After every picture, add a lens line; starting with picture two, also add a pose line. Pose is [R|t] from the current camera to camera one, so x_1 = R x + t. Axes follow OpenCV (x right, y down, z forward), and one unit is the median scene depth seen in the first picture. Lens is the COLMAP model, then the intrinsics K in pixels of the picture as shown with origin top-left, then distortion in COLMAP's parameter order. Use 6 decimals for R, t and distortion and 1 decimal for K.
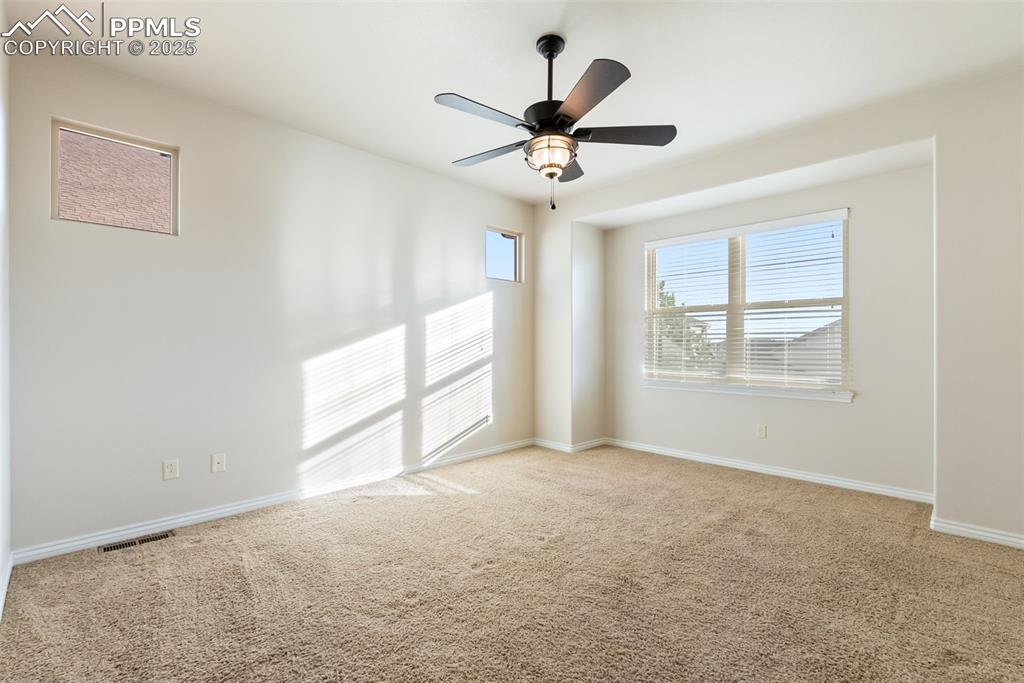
lens RADIAL K [[461.4, 0, 515.4], [0, 461.4, 342.0], [0, 0, 1]] dist [-0.008831, 0.001997]
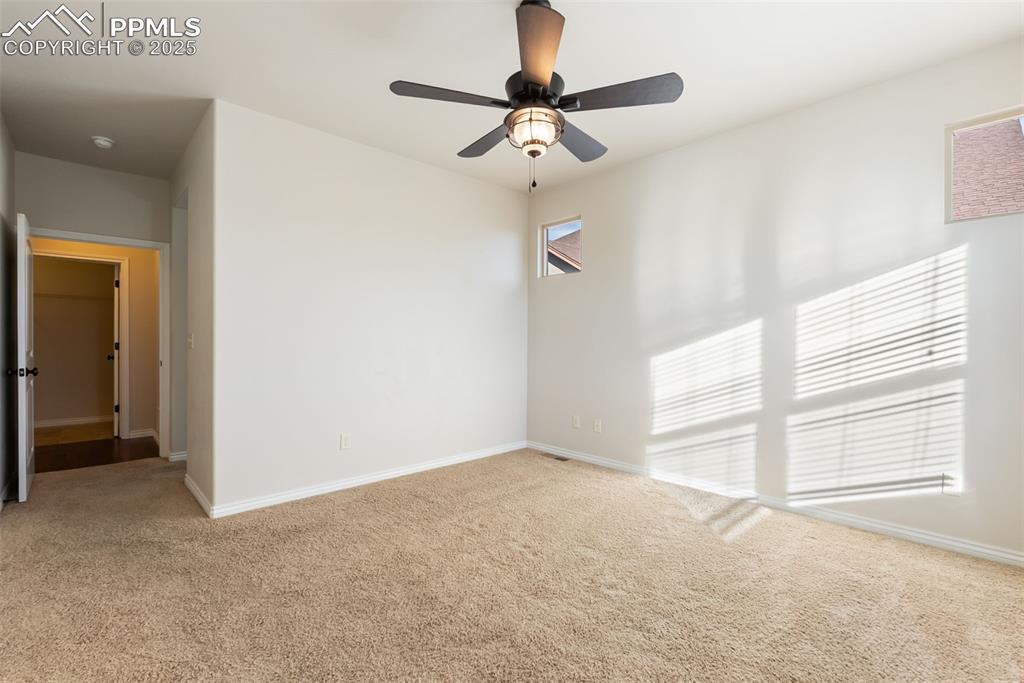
lens RADIAL K [[461.4, 0, 514.4], [0, 461.4, 341.7], [0, 0, 1]] dist [-0.008831, 0.001997]
pose [[-0.038659, 0.001083, -0.999252, 0.591816], [-0.003732, 0.999992, 0.001228, 0.003728], [0.999245, 0.003776, -0.038655, 0.607654]]
